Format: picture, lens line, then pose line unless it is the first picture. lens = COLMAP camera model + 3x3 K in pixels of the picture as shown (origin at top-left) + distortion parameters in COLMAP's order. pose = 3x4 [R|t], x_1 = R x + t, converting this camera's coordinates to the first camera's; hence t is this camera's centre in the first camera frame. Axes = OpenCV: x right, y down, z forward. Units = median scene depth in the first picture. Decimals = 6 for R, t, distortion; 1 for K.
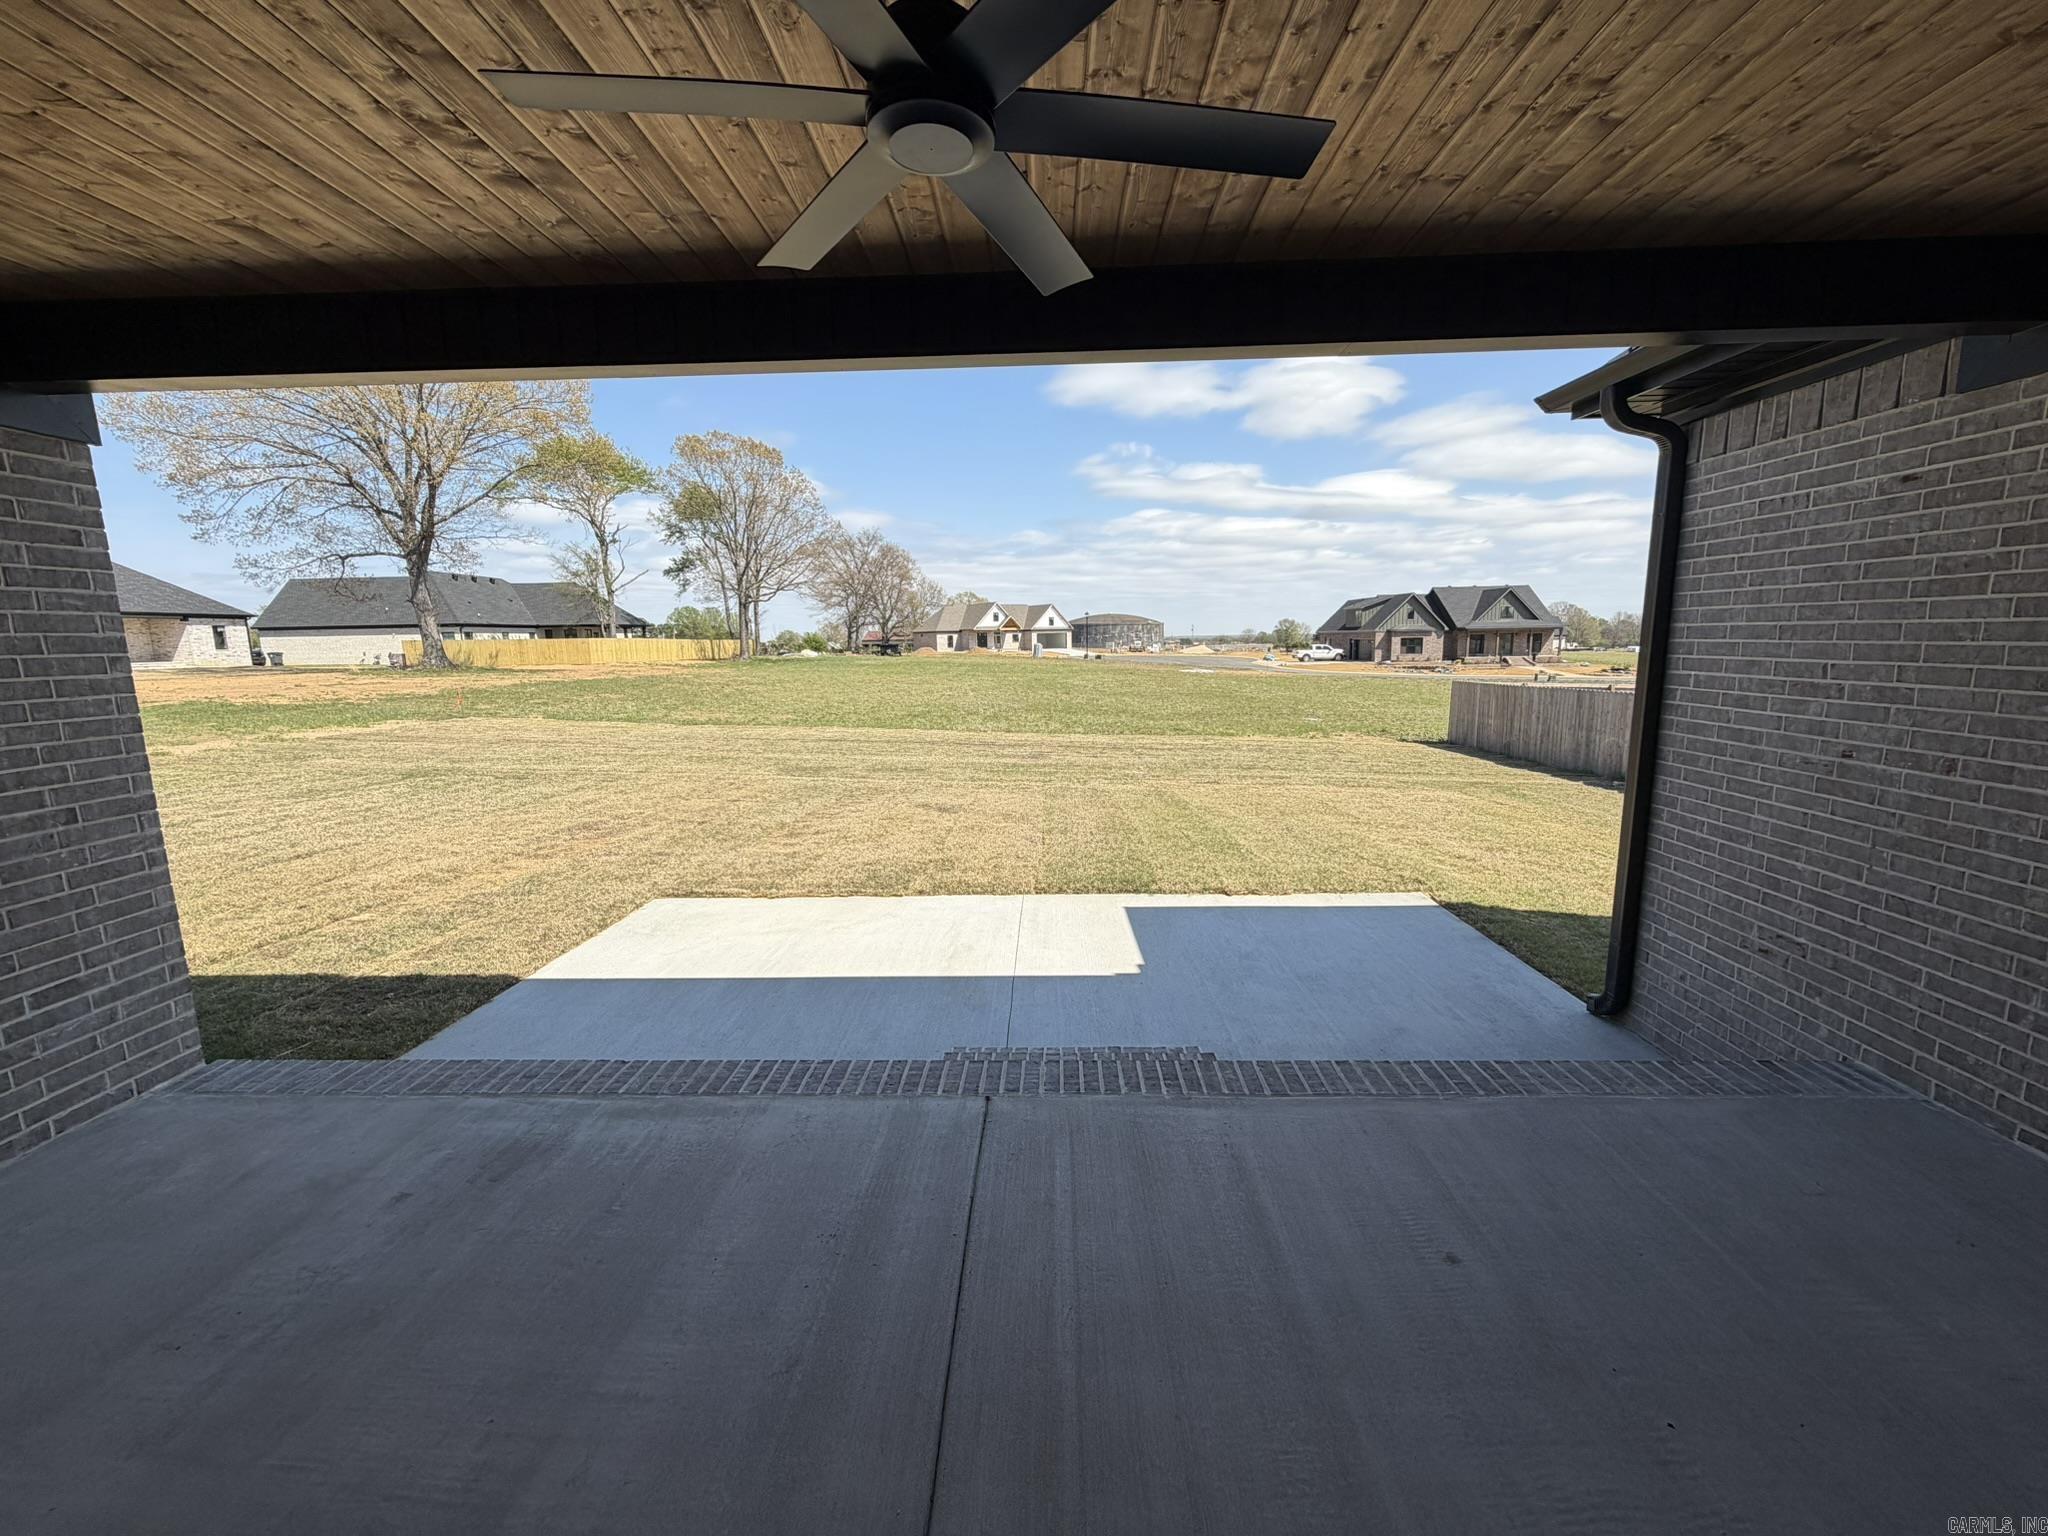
lens RADIAL K [[822.5, 0, 1016.6], [0, 822.5, 764.1], [0, 0, 1]] dist [0.000901, 0.000218]
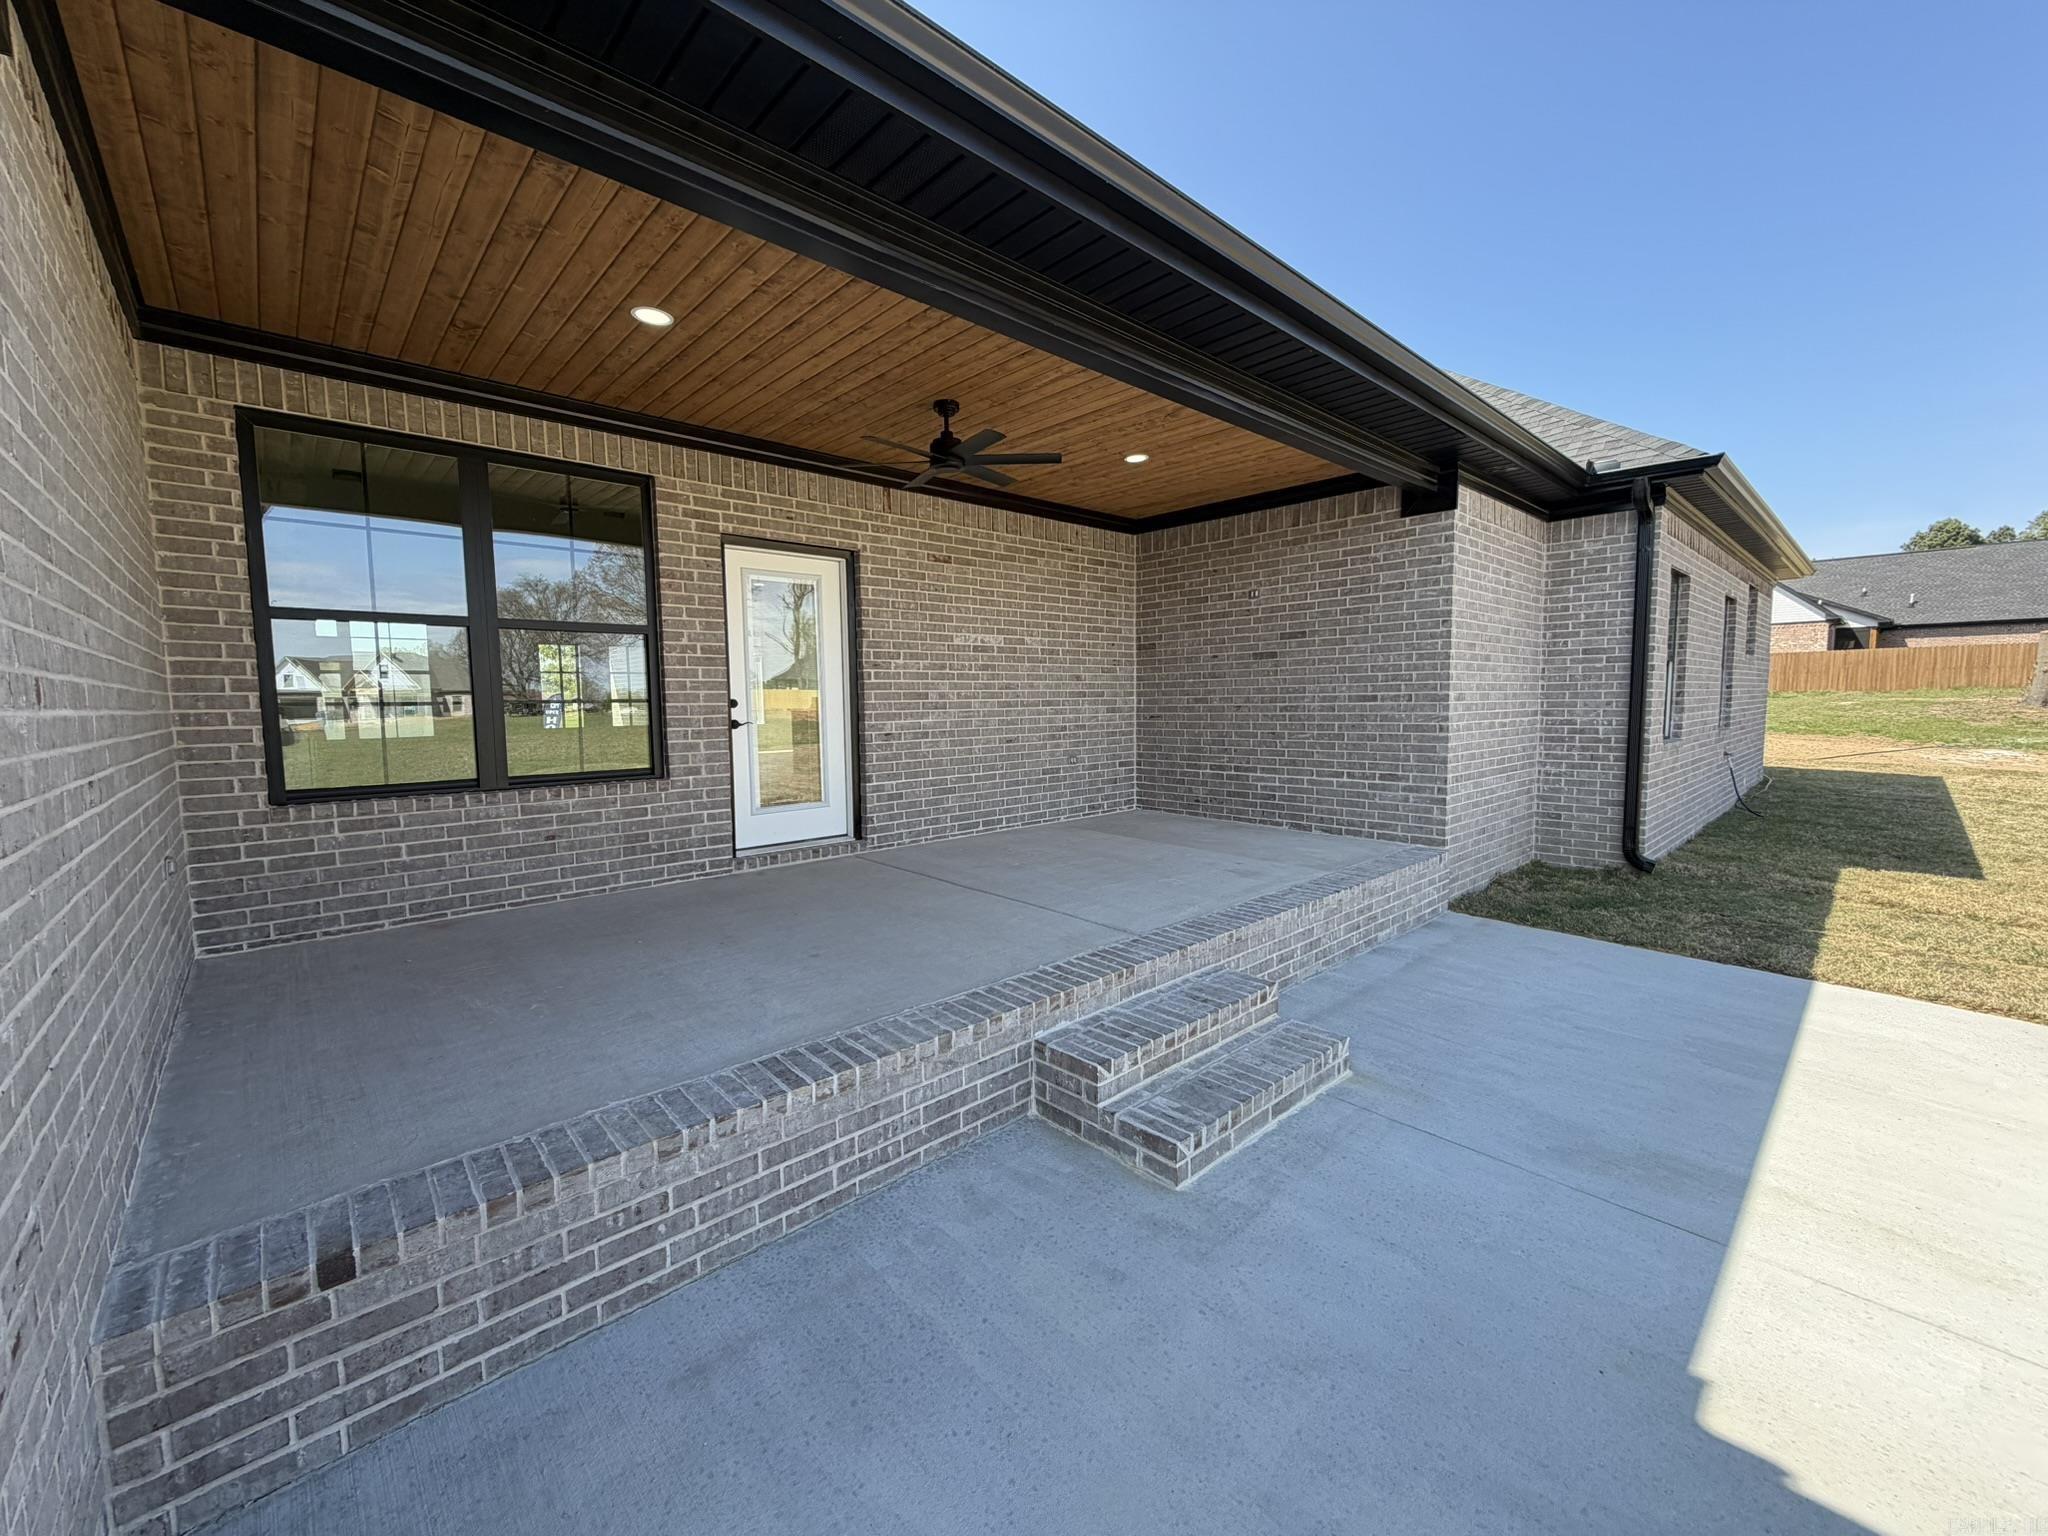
lens RADIAL K [[822.5, 0, 1021.9], [0, 822.5, 766.8], [0, 0, 1]] dist [0.000901, 0.000218]
pose [[-0.708832, 0.086268, -0.700083, 0.995364], [-0.083943, 0.975124, 0.205152, -0.108440], [0.700365, 0.204186, -0.683957, 1.719443]]
